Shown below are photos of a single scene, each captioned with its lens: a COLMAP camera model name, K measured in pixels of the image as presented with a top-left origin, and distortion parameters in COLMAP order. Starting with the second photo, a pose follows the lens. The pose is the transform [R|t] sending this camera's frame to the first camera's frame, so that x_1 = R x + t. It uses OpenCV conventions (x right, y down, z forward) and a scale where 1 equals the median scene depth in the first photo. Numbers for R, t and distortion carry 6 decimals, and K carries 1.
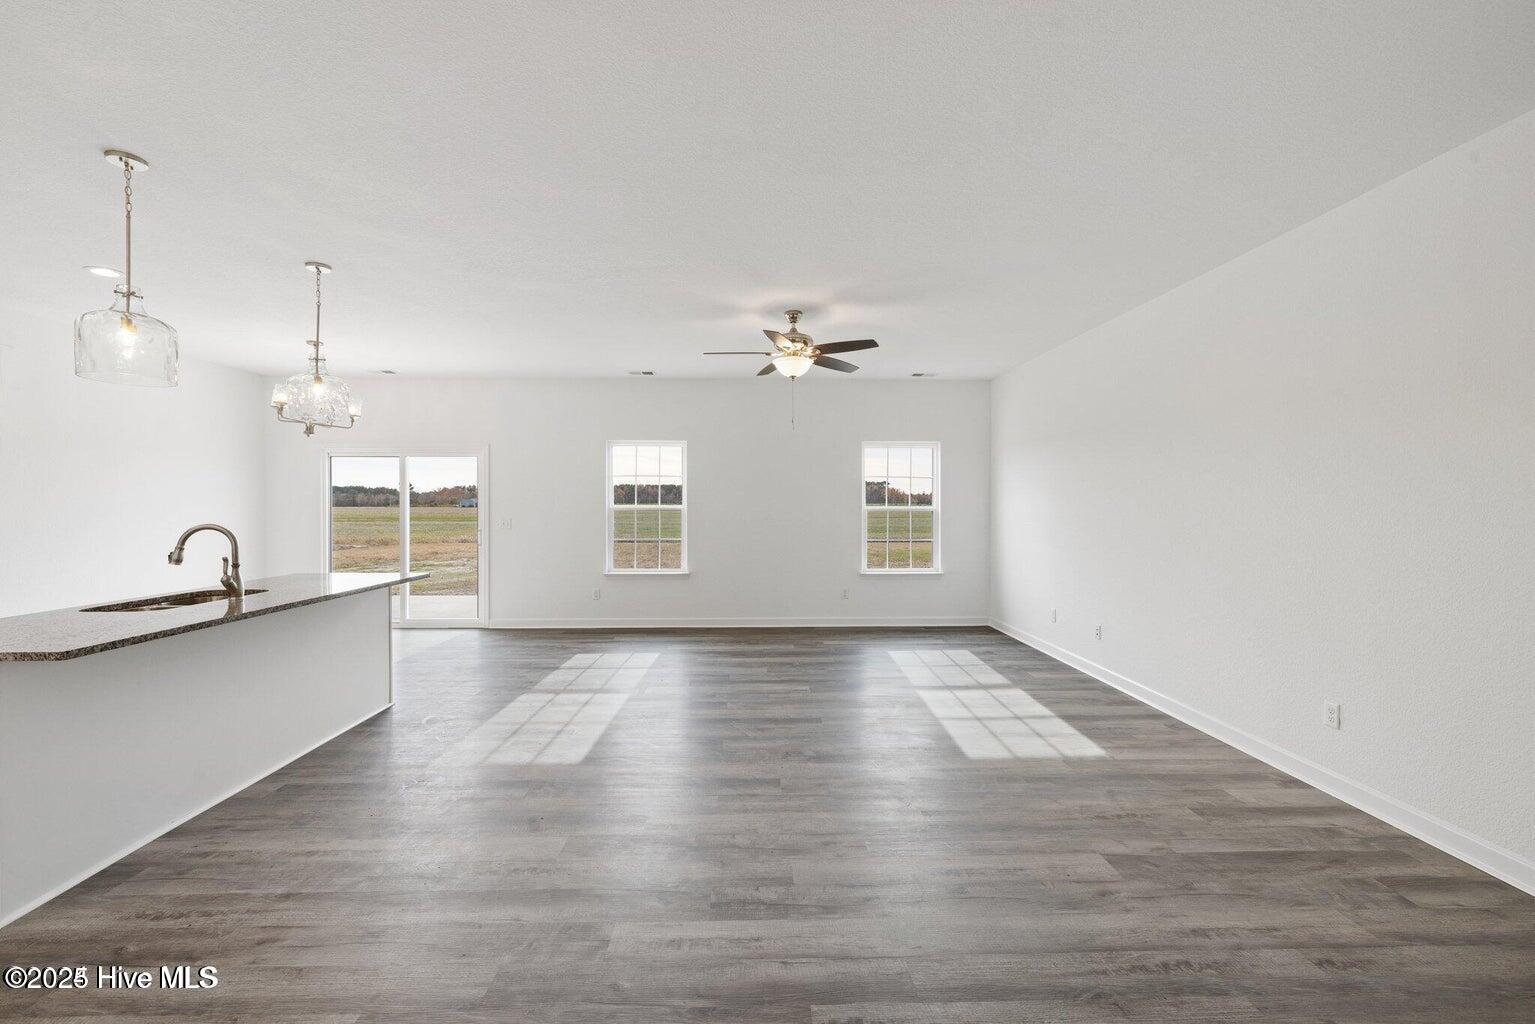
lens RADIAL K [[650.8, 0, 759.9], [0, 650.8, 514.9], [0, 0, 1]] dist [-0.000384, -0.000425]
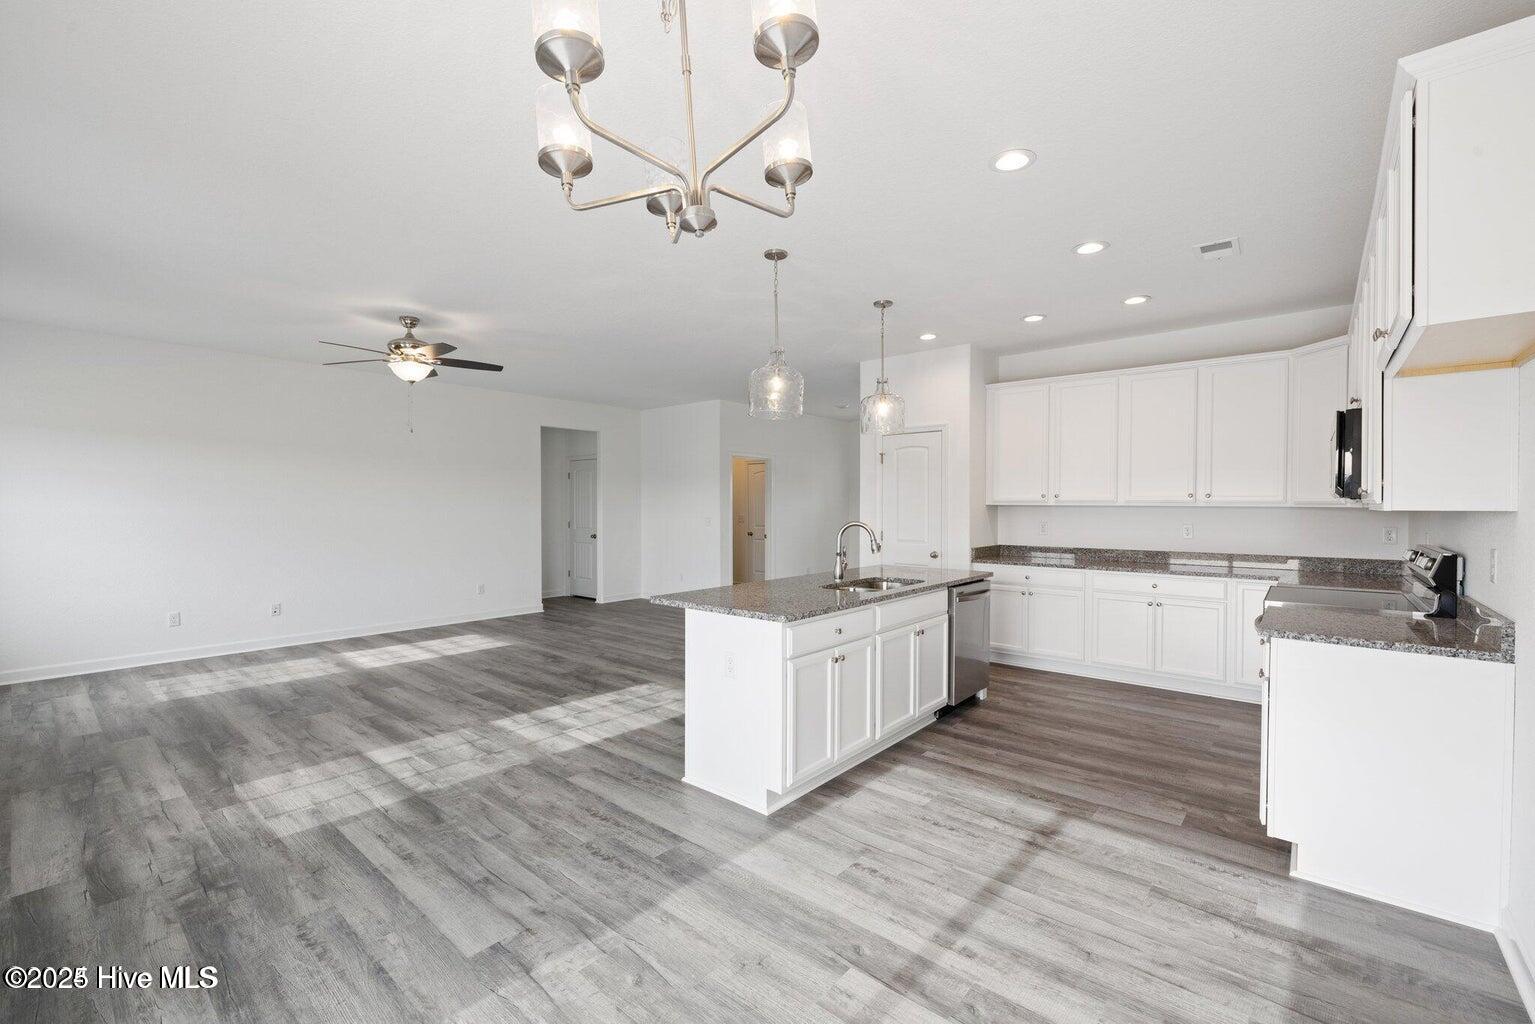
lens RADIAL K [[650.8, 0, 759.9], [0, 650.8, 514.9], [0, 0, 1]] dist [-0.000384, -0.000425]
pose [[-0.736085, -0.009543, 0.676822, -1.230404], [0.011698, 0.999572, 0.026815, -0.027046], [-0.676788, 0.027656, -0.735659, 1.615626]]
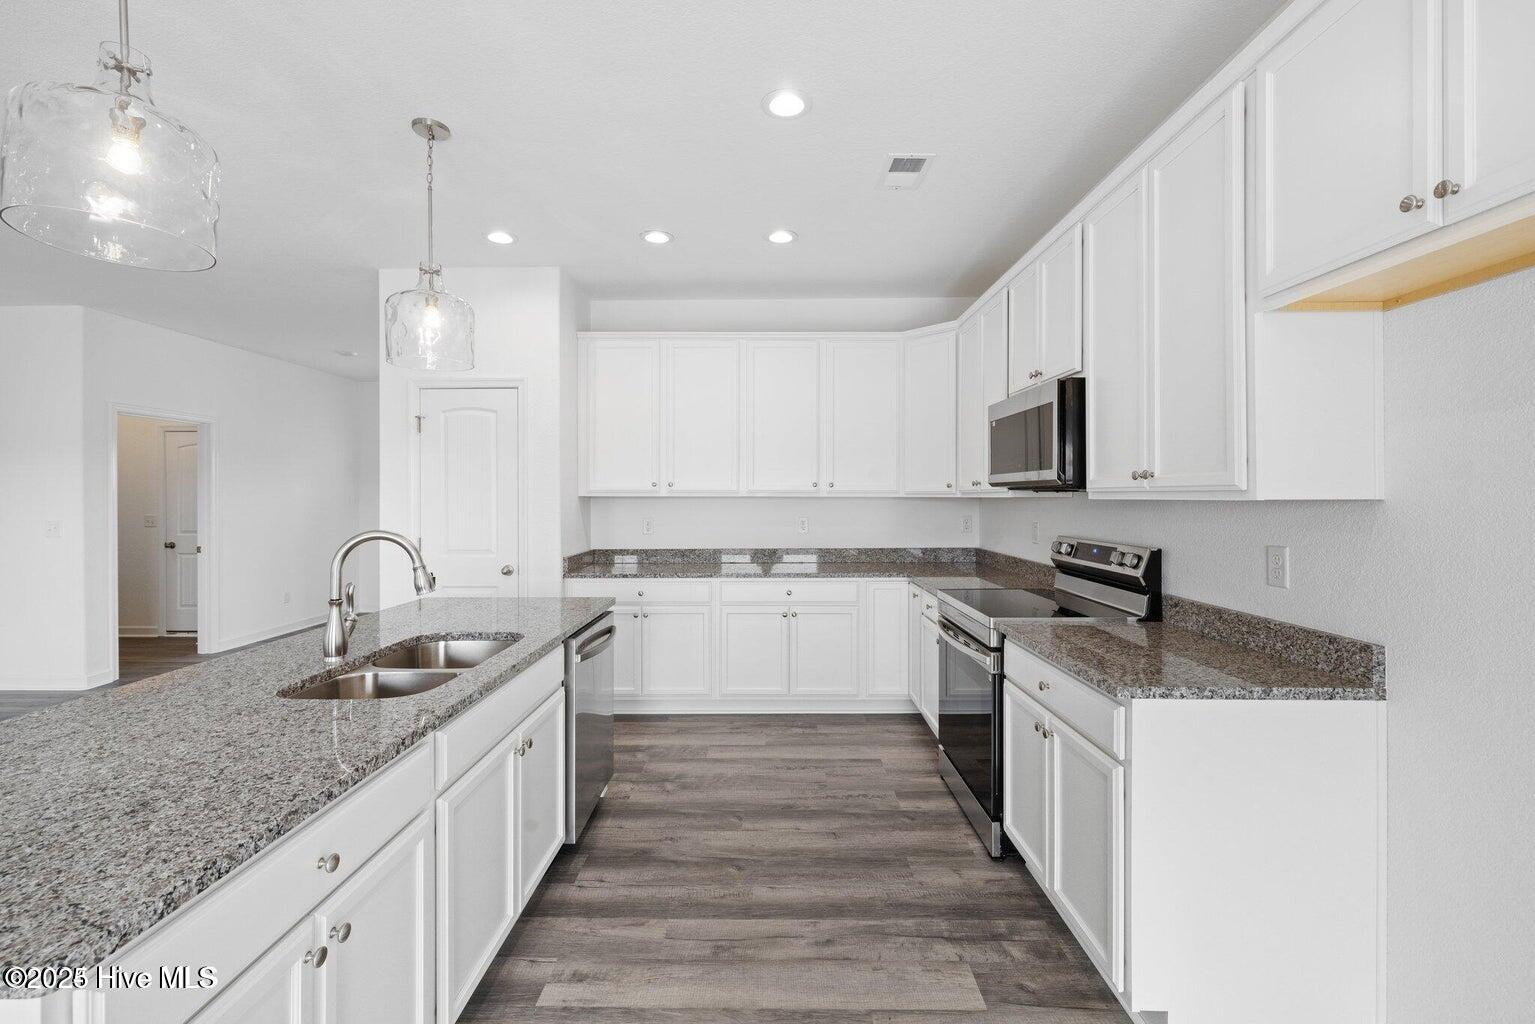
lens RADIAL K [[649.5, 0, 765.5], [0, 649.5, 495.2], [0, 0, 1]] dist [0.000900, -0.000341]
pose [[-0.998898, 0.004922, 0.046666, -0.970468], [0.005584, 0.999885, 0.014065, -0.019432], [-0.046592, 0.014310, -0.998812, 1.245023]]
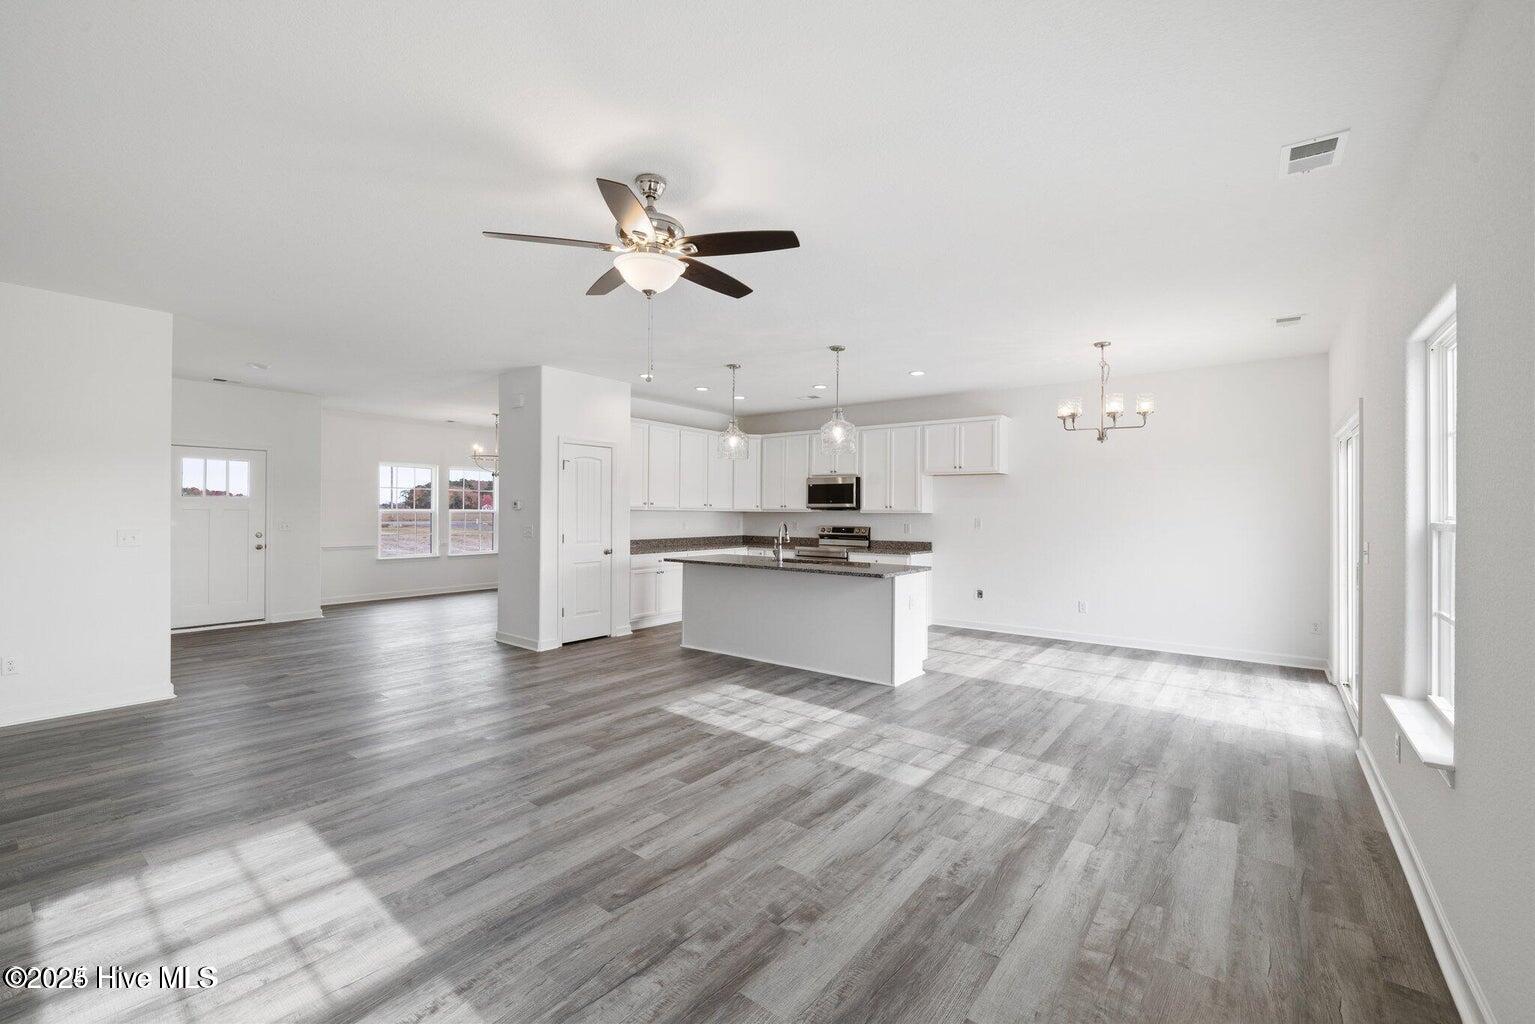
lens RADIAL K [[645.3, 0, 767.5], [0, 645.3, 512.0], [0, 0, 1]] dist [0.001158, -0.000020]
pose [[-0.632819, -0.002377, -0.774296, 0.501483], [-0.019243, 0.999735, 0.012658, -0.029057], [0.774061, 0.022910, -0.632697, 1.689967]]
